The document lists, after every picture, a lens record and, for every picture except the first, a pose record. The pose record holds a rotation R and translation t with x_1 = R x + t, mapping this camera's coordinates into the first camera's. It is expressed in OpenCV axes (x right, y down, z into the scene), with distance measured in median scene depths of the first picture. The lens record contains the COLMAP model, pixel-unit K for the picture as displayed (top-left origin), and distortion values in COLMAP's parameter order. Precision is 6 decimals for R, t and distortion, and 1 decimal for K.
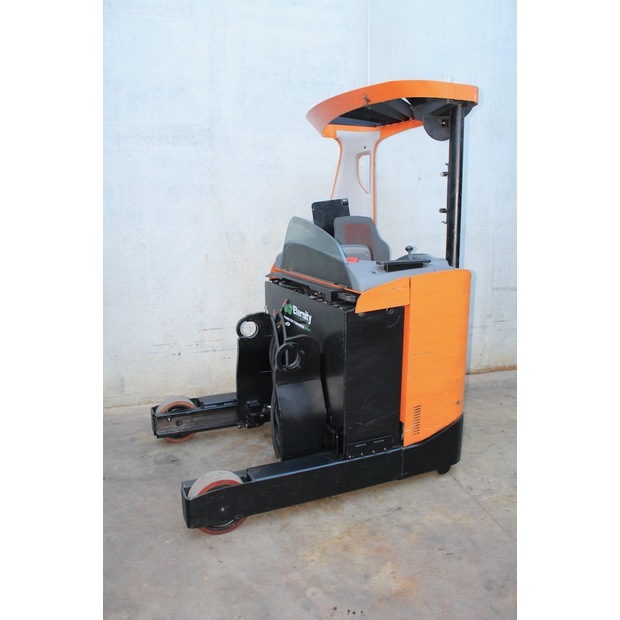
lens RADIAL K [[504.7, 0, 299.5], [0, 504.7, 314.9], [0, 0, 1]] dist [-0.160645, 0.143927]
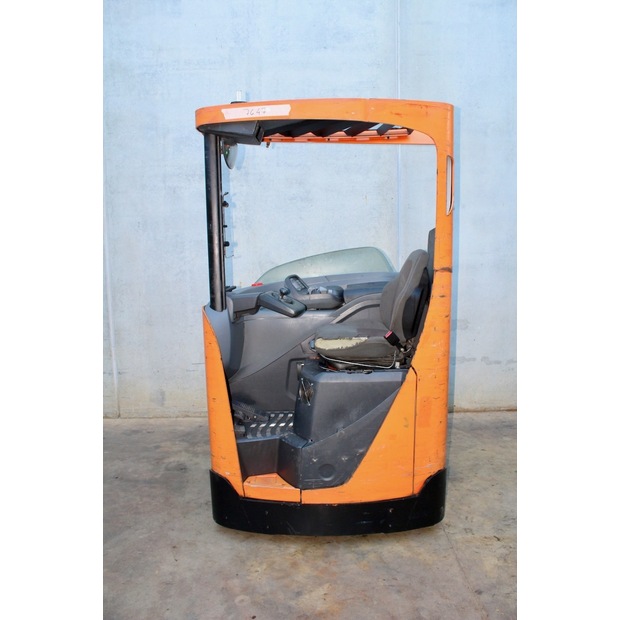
lens RADIAL K [[504.7, 0, 305.2], [0, 504.7, 314.0], [0, 0, 1]] dist [-0.160645, 0.143927]
pose [[0.975369, 0.028827, -0.218689, 0.214862], [-0.041048, 0.997827, -0.051547, -0.001298], [0.216728, 0.059254, 0.974432, -0.022327]]
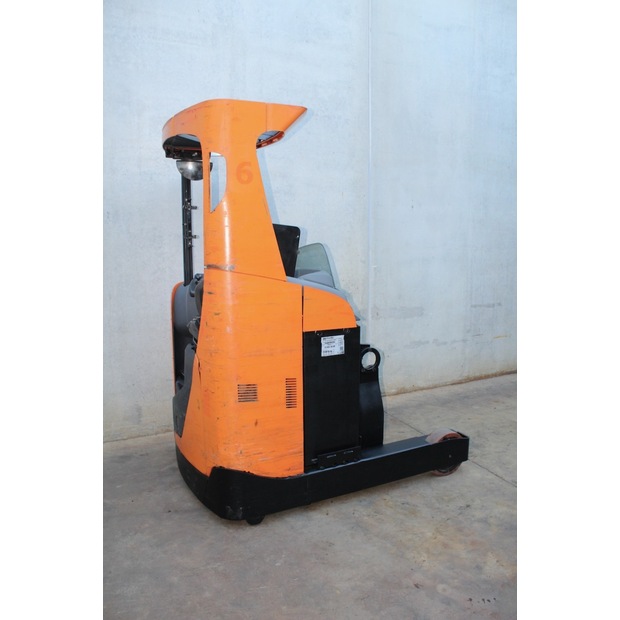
lens RADIAL K [[504.7, 0, 299.0], [0, 504.7, 313.2], [0, 0, 1]] dist [-0.160645, 0.143927]
pose [[0.978931, -0.025707, 0.202564, -0.280830], [0.034594, 0.998582, -0.040452, -0.006499], [-0.201237, 0.046607, 0.978433, -0.013540]]
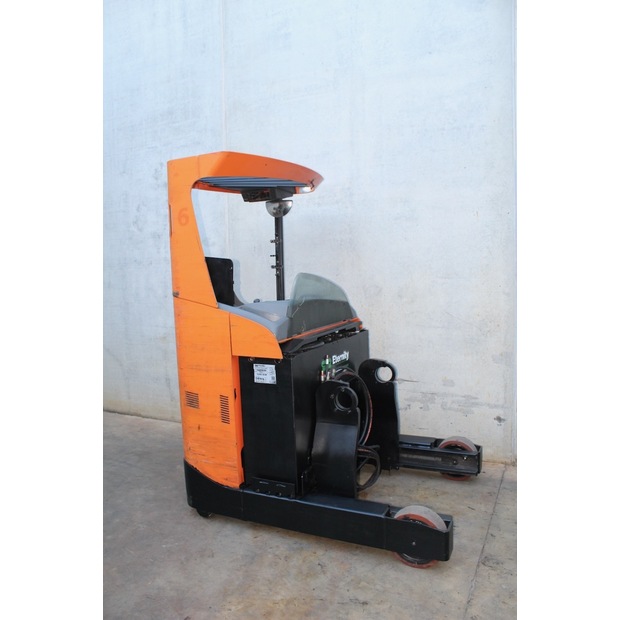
lens RADIAL K [[504.7, 0, 312.5], [0, 504.7, 312.5], [0, 0, 1]] dist [-0.160645, 0.143927]
pose [[0.781955, 0.045407, -0.621679, 0.474910], [-0.104813, 0.992721, -0.059327, -0.042813], [0.614460, 0.111551, 0.781022, 0.158264]]
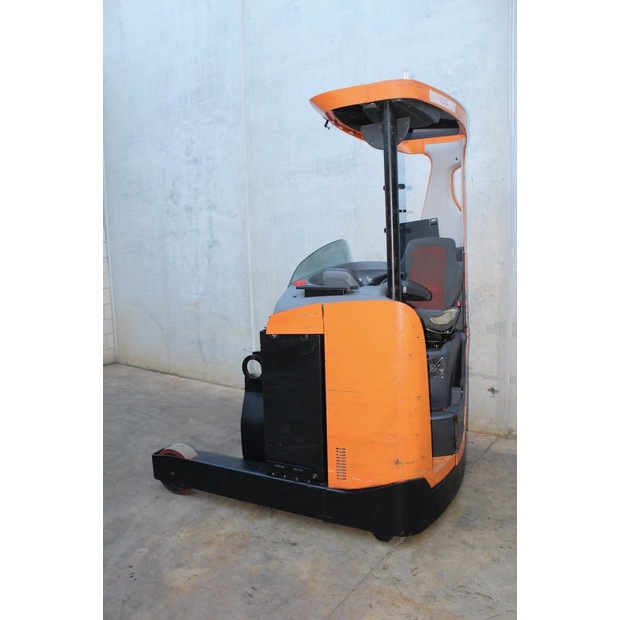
lens RADIAL K [[504.7, 0, 314.0], [0, 504.7, 313.6], [0, 0, 1]] dist [-0.160645, 0.143927]
pose [[0.659252, 0.095366, -0.745850, 0.660704], [-0.124765, 0.992048, 0.016566, -0.051714], [0.741499, 0.082135, 0.665908, 0.265437]]
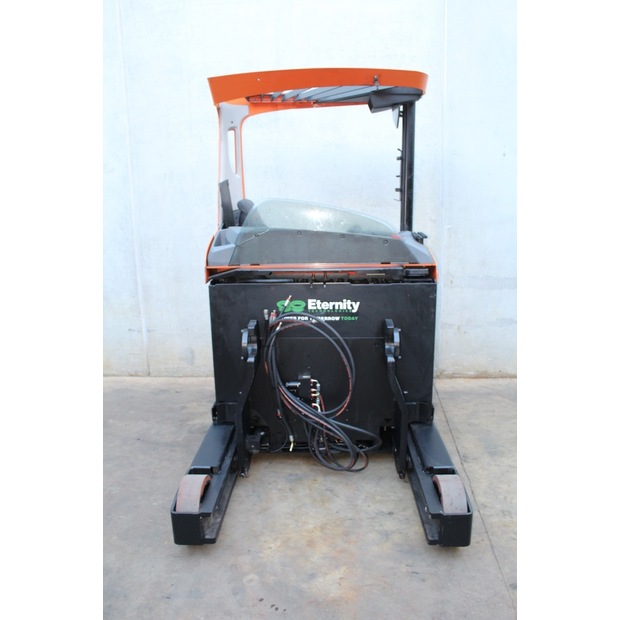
lens RADIAL K [[504.7, 0, 306.2], [0, 504.7, 310.9], [0, 0, 1]] dist [-0.160645, 0.143927]
pose [[0.949282, 0.057729, -0.309082, 0.233862], [-0.049496, 0.998181, 0.034419, -0.007929], [0.310507, -0.017375, 0.950412, 0.058498]]
